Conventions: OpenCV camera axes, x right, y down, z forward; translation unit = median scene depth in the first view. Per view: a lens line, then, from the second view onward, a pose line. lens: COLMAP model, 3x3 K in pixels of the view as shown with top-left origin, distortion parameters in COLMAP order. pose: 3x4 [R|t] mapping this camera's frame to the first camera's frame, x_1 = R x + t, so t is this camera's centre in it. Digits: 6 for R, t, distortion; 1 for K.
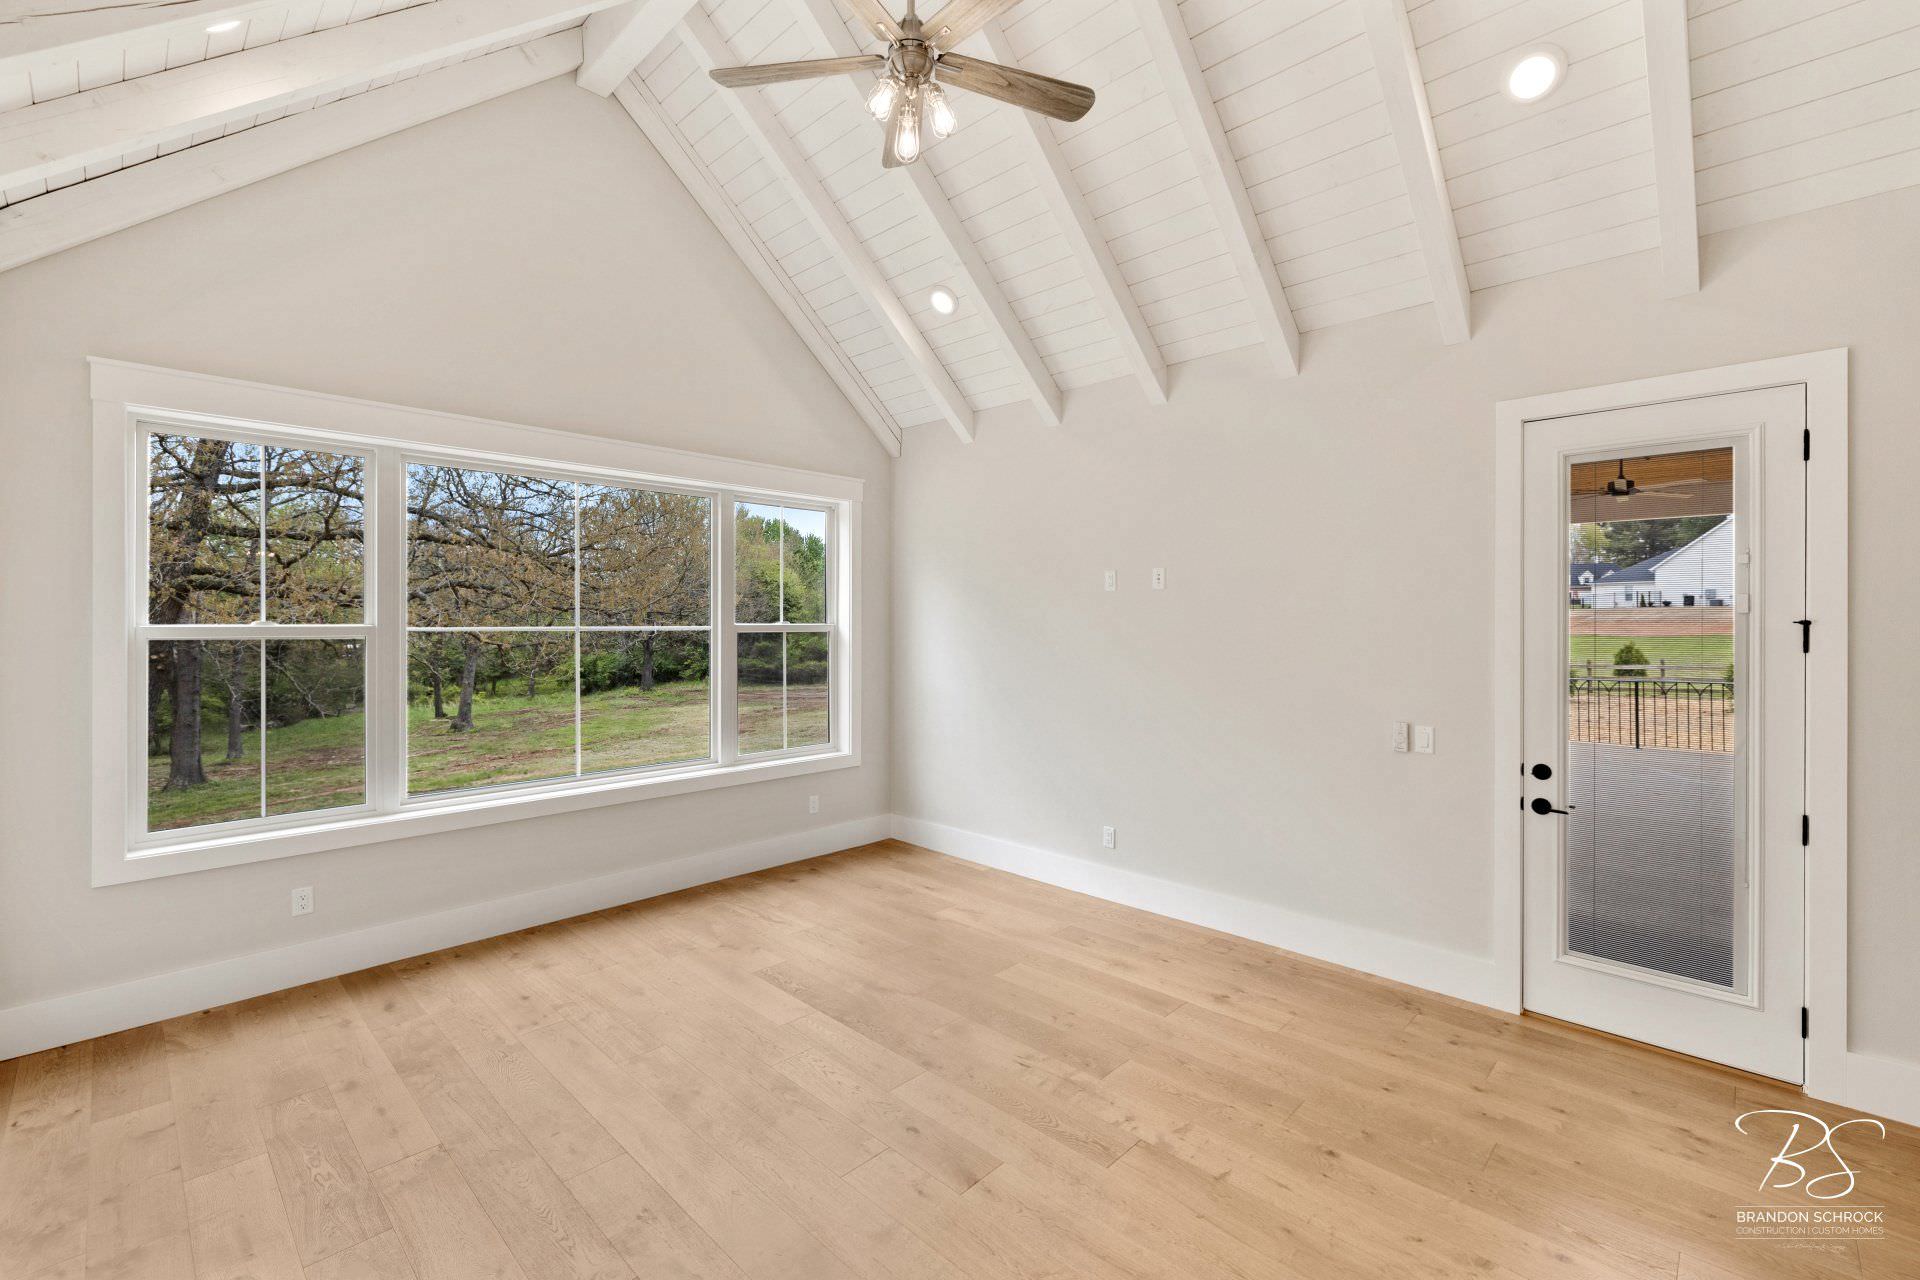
lens RADIAL K [[805.9, 0, 947.1], [0, 805.9, 626.9], [0, 0, 1]] dist [-0.000571, -0.000245]
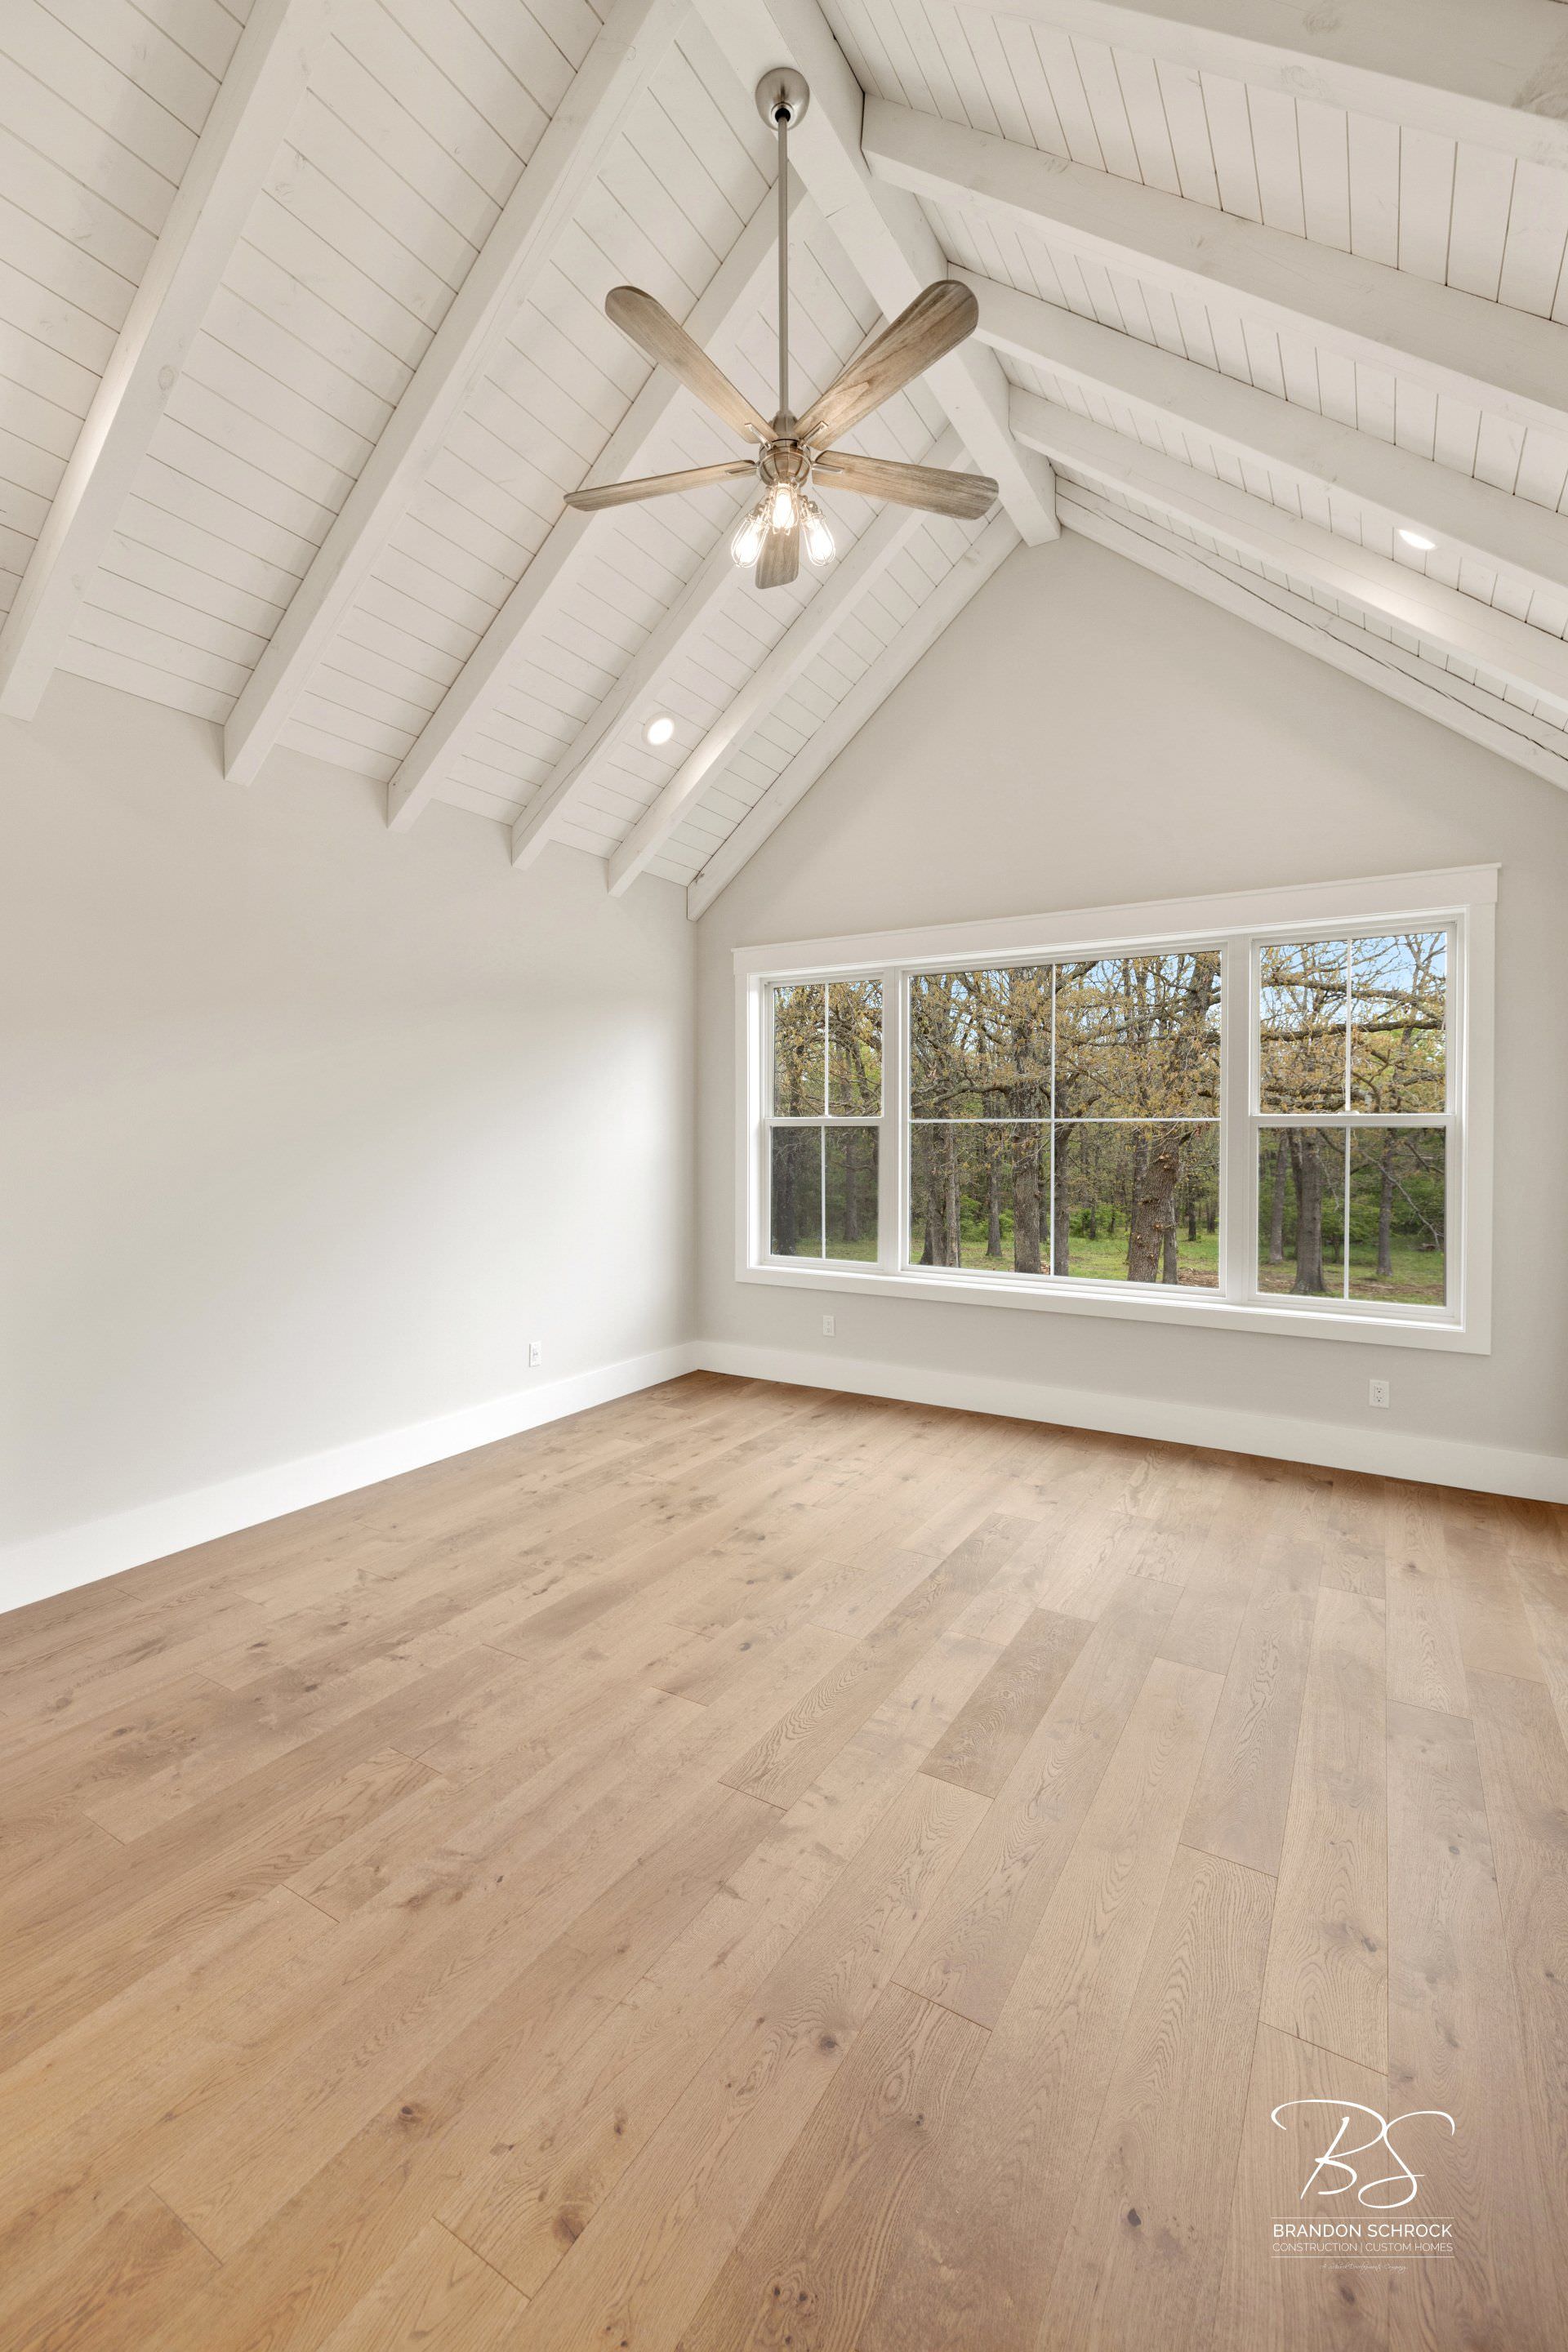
lens RADIAL K [[987.3, 0, 784.1], [0, 987.3, 1133.9], [0, 0, 1]] dist [-0.000571, -0.000245]
pose [[0.237628, 0.003926, -0.971348, 0.690587], [-0.008781, 0.999960, 0.001894, 0.022567], [0.971316, 0.008080, 0.237653, 0.499123]]
